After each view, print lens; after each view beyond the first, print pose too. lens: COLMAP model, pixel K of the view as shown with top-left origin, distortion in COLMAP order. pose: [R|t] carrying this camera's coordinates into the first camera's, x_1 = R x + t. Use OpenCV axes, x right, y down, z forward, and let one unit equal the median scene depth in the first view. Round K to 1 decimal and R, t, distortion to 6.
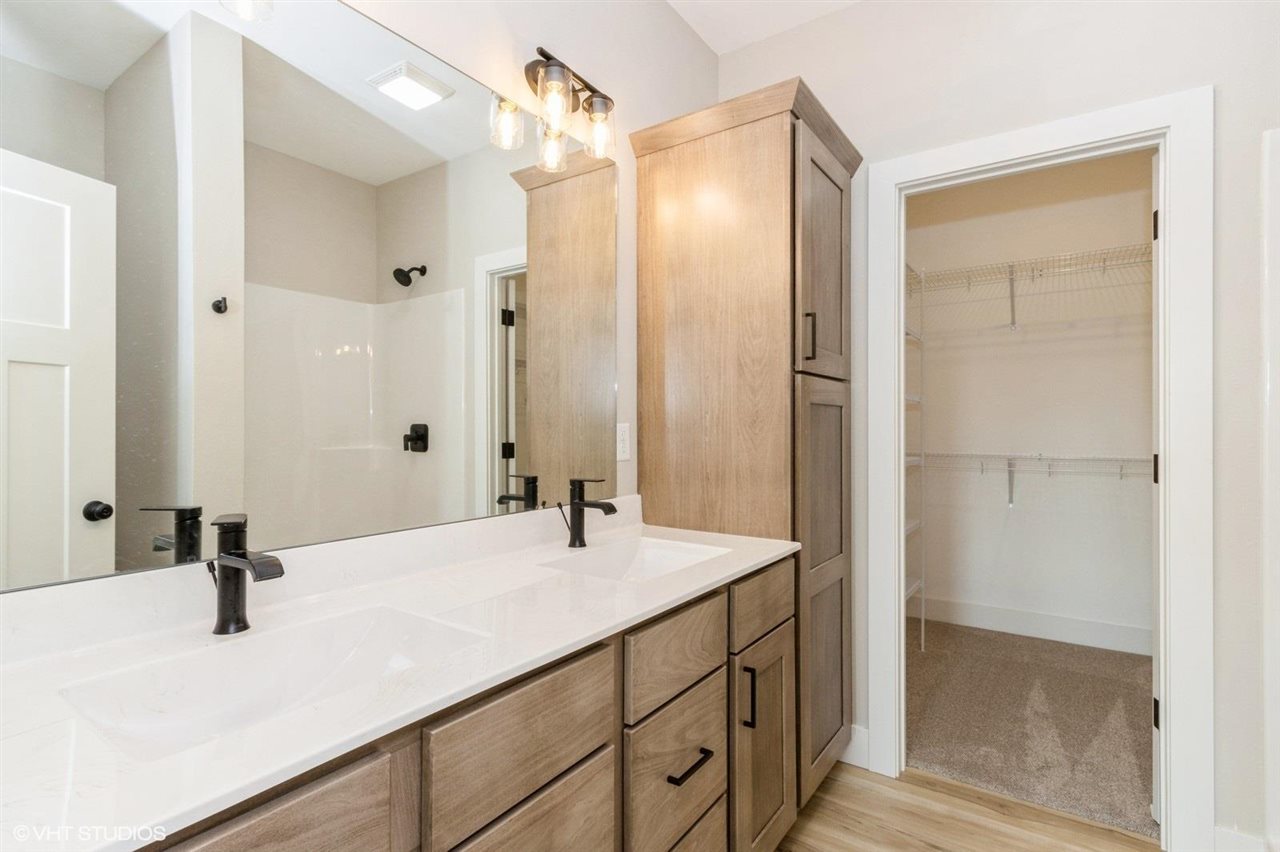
lens RADIAL K [[604.5, 0, 635.5], [0, 604.5, 432.4], [0, 0, 1]] dist [0.002187, 0.000037]
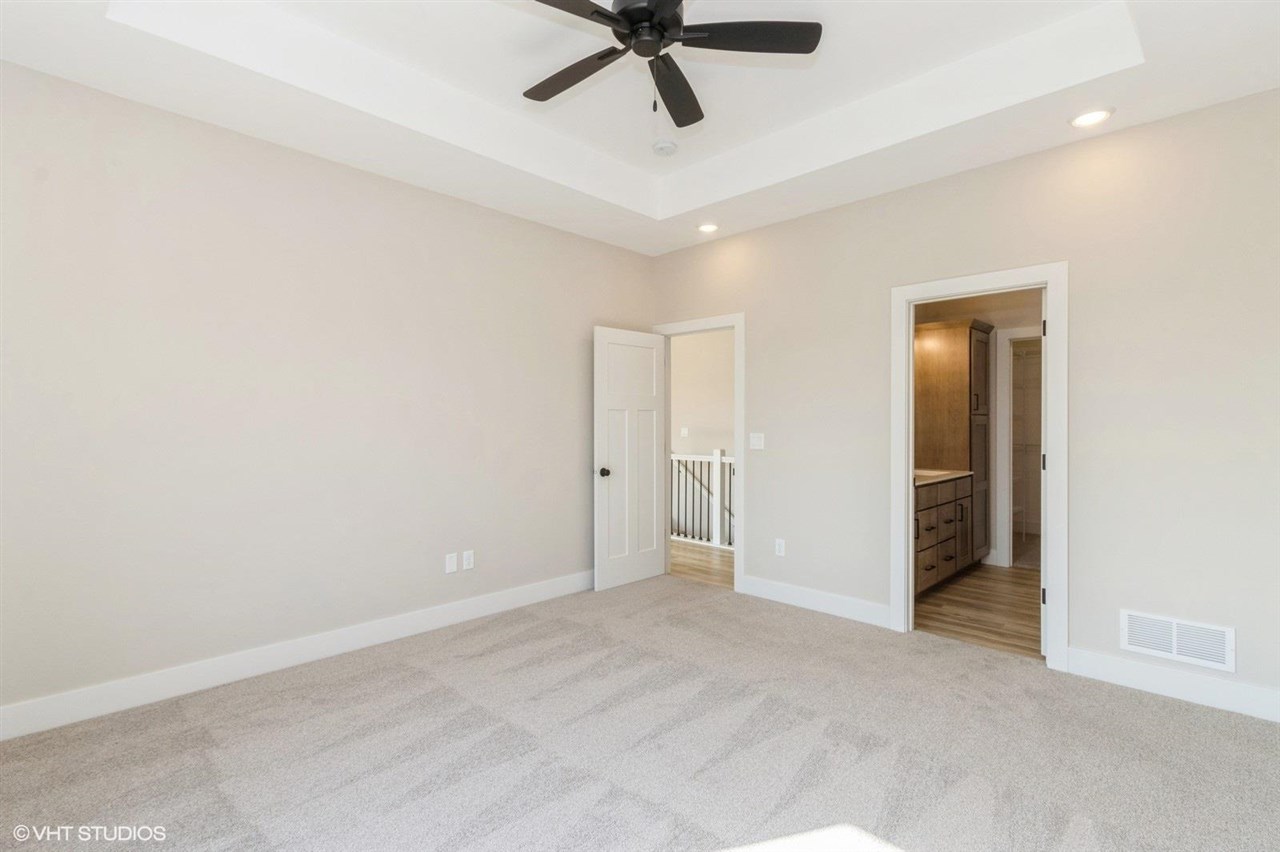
lens RADIAL K [[592.2, 0, 640.0], [0, 592.2, 426.0], [0, 0, 1]] dist [0.000168, -0.000635]
pose [[0.988039, 0.004821, -0.154128, -0.819791], [-0.005347, 0.999981, -0.002994, -0.023852], [0.154111, 0.003782, 0.988046, -1.946181]]
